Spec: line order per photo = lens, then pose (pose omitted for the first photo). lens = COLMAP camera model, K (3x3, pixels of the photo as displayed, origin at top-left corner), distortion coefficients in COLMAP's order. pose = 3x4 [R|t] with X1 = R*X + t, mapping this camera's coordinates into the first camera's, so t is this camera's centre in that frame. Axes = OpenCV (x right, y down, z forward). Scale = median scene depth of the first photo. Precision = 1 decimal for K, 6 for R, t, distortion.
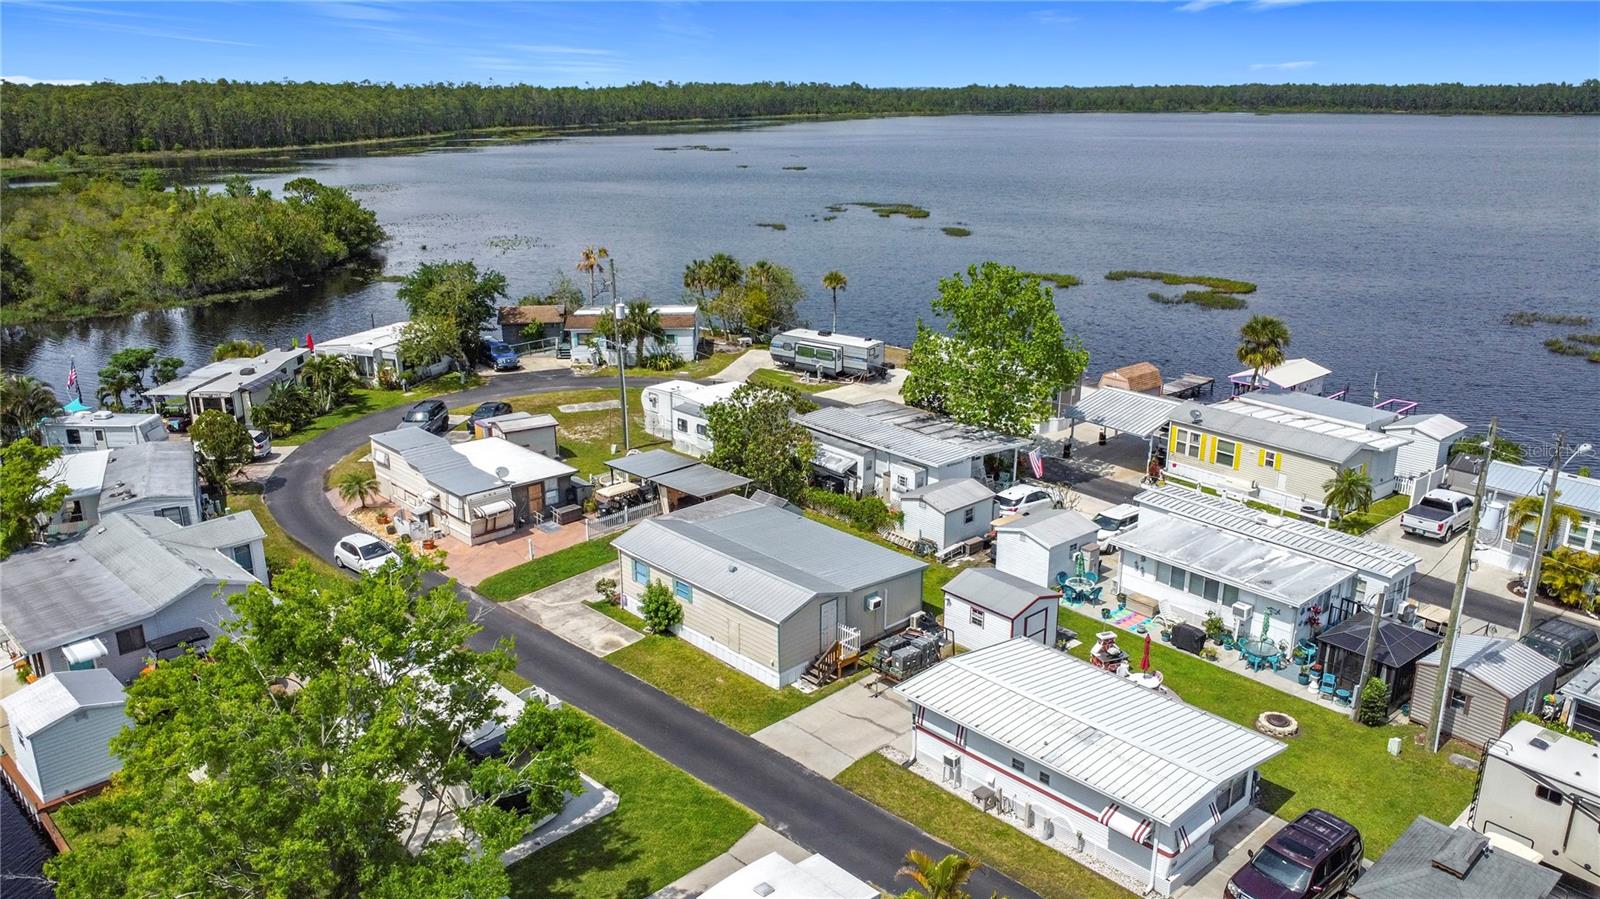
lens RADIAL K [[1142.5, 0, 798.7], [0, 1142.5, 482.6], [0, 0, 1]] dist [-0.008845, -0.005369]
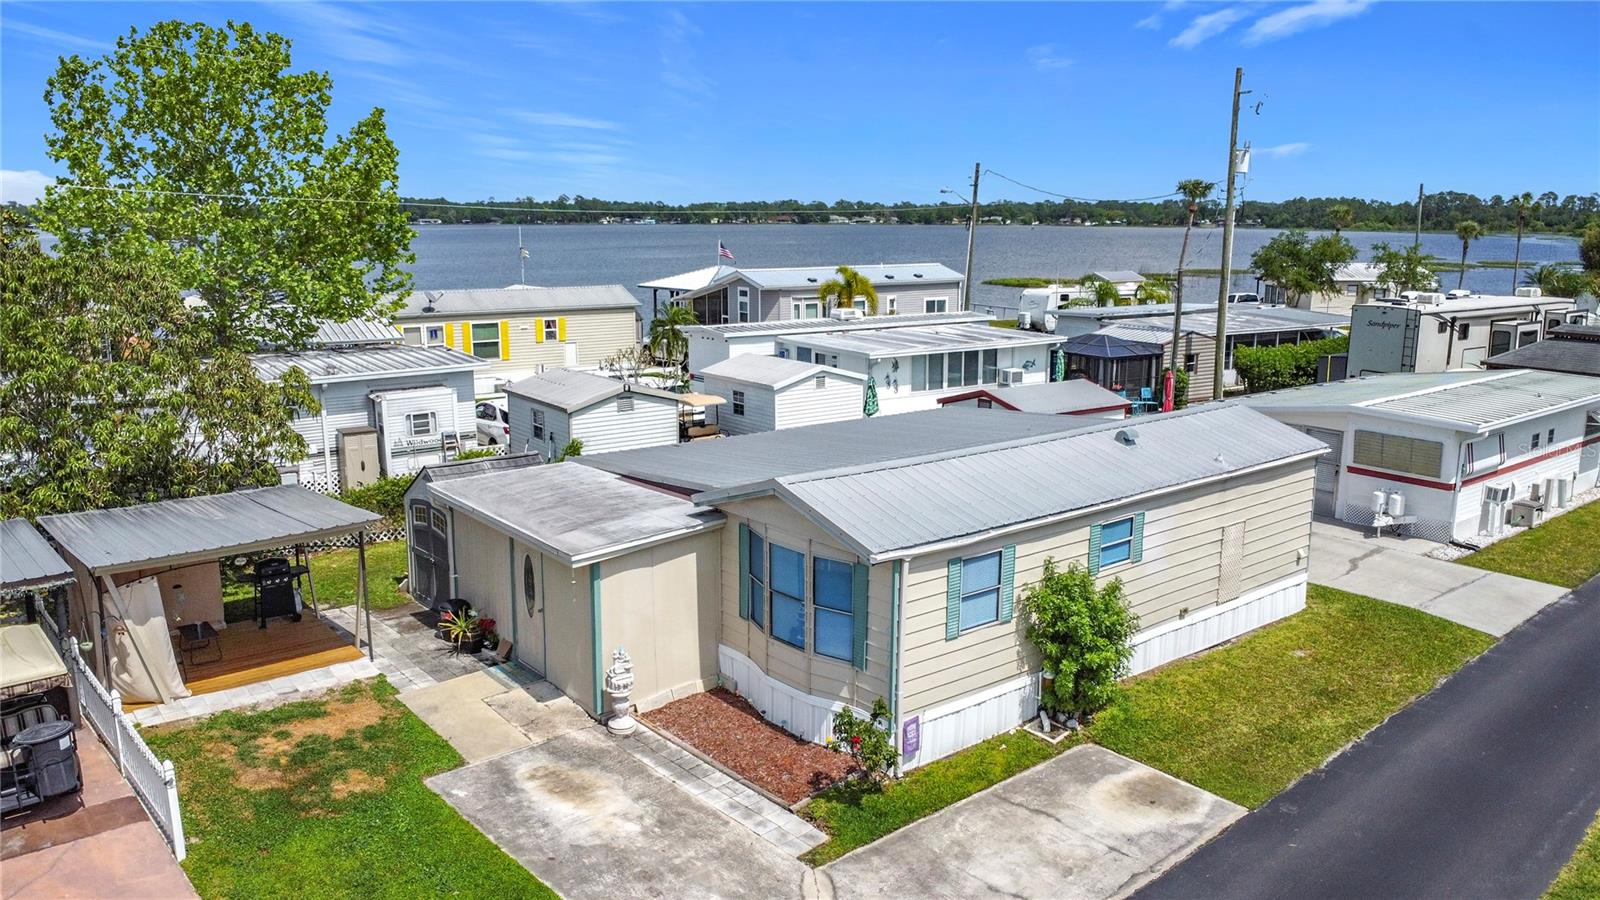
lens RADIAL K [[1191.4, 0, 800.0], [0, 1191.4, 450.0], [0, 0, 1]] dist [-0.041355, -0.002677]
pose [[0.070936, -0.189831, 0.979251, -0.365787], [0.323367, 0.933082, 0.157456, -0.017669], [-0.943611, 0.305488, 0.127574, 0.815237]]
